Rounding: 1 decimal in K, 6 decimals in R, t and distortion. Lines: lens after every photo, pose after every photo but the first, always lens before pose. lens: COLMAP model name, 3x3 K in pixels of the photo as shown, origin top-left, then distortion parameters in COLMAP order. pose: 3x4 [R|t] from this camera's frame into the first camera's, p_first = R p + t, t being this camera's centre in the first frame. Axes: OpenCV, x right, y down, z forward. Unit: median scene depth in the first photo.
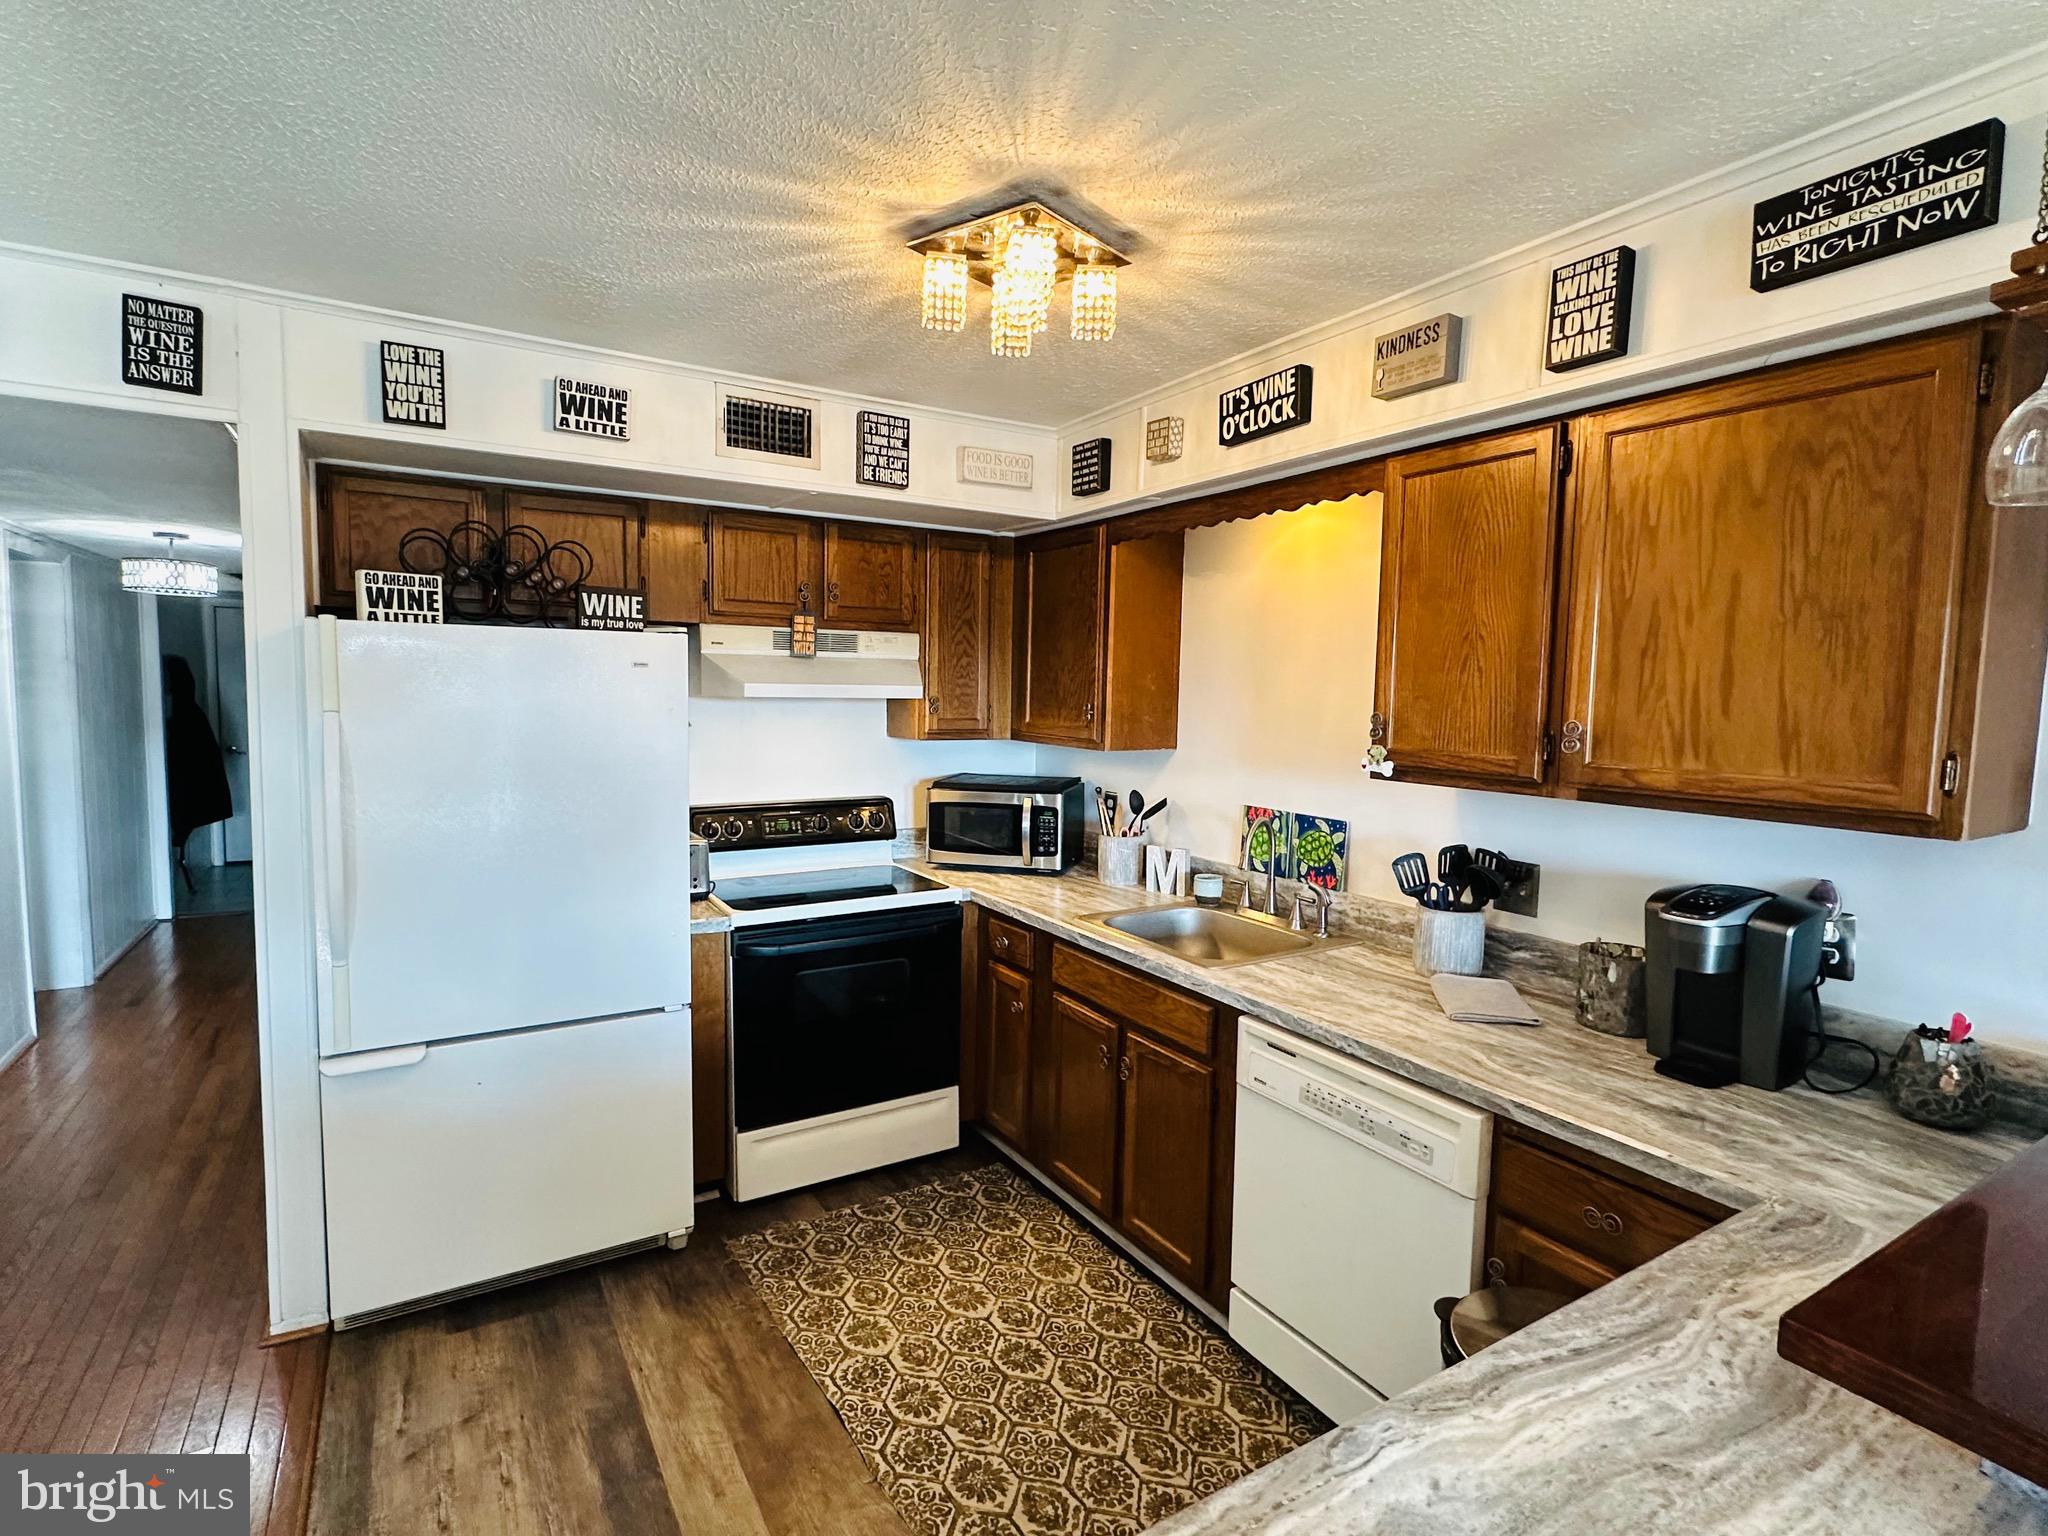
lens RADIAL K [[1003.3, 0, 1024.0], [0, 1003.3, 768.0], [0, 0, 1]] dist [0.003940, 0.000540]
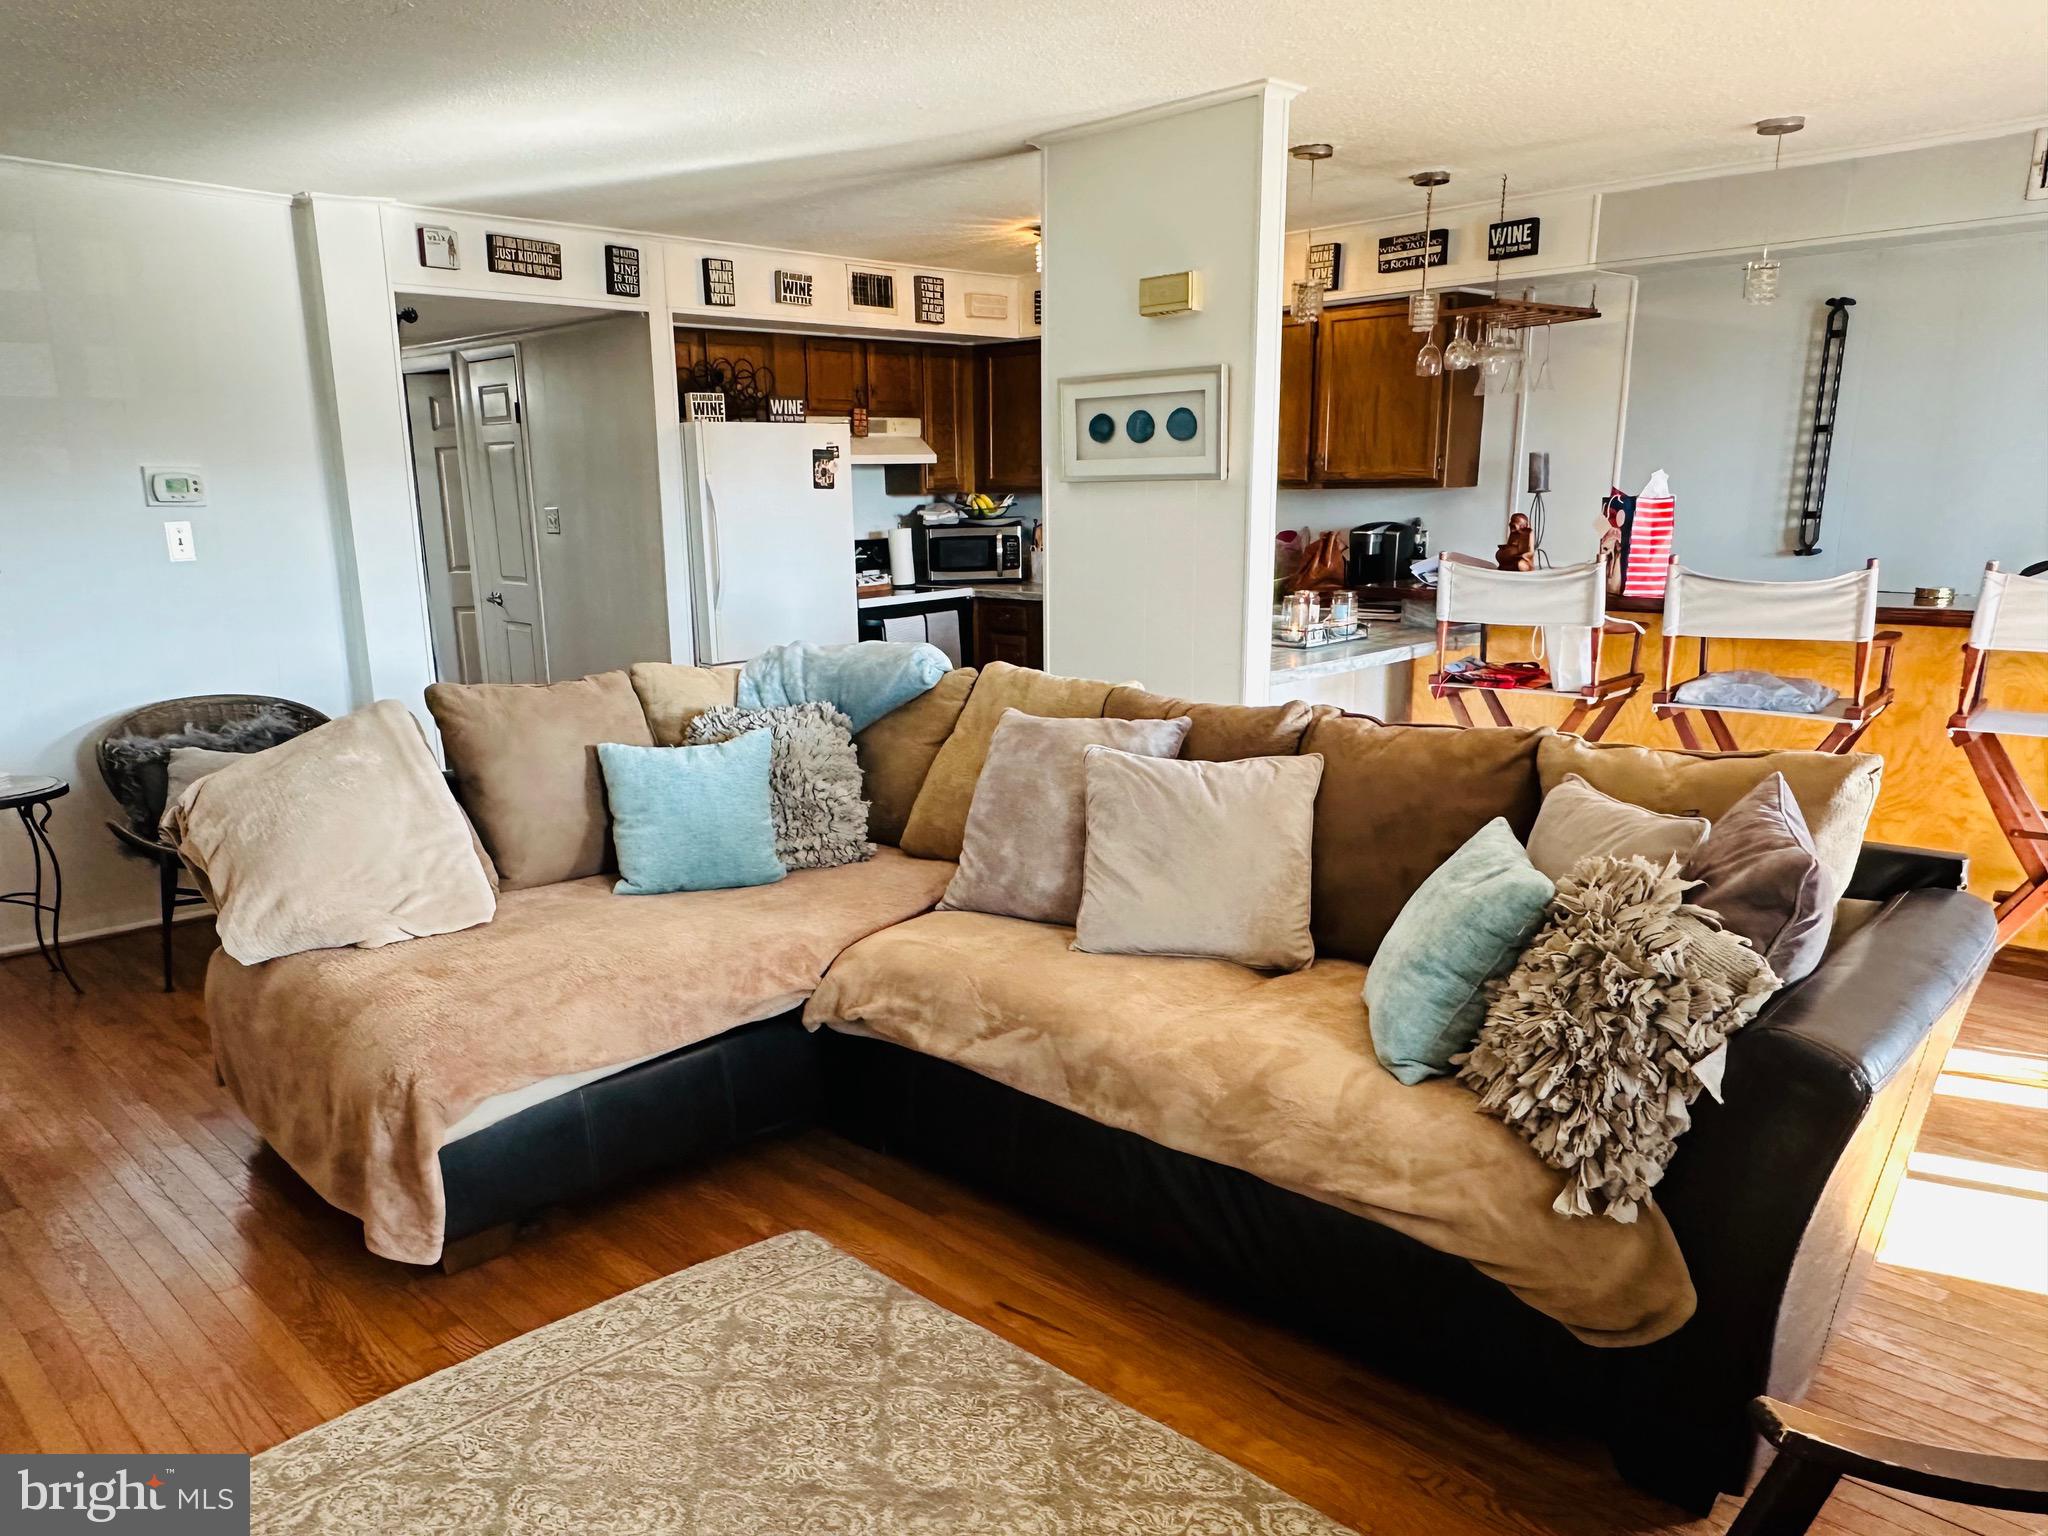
lens RADIAL K [[1436.4, 0, 960.6], [0, 1436.4, 872.3], [0, 0, 1]] dist [-0.002686, -0.001654]
pose [[0.973944, -0.094031, 0.206374, -0.771021], [0.054783, 0.980592, 0.188252, 0.175920], [-0.220070, -0.172041, 0.960193, -1.612731]]
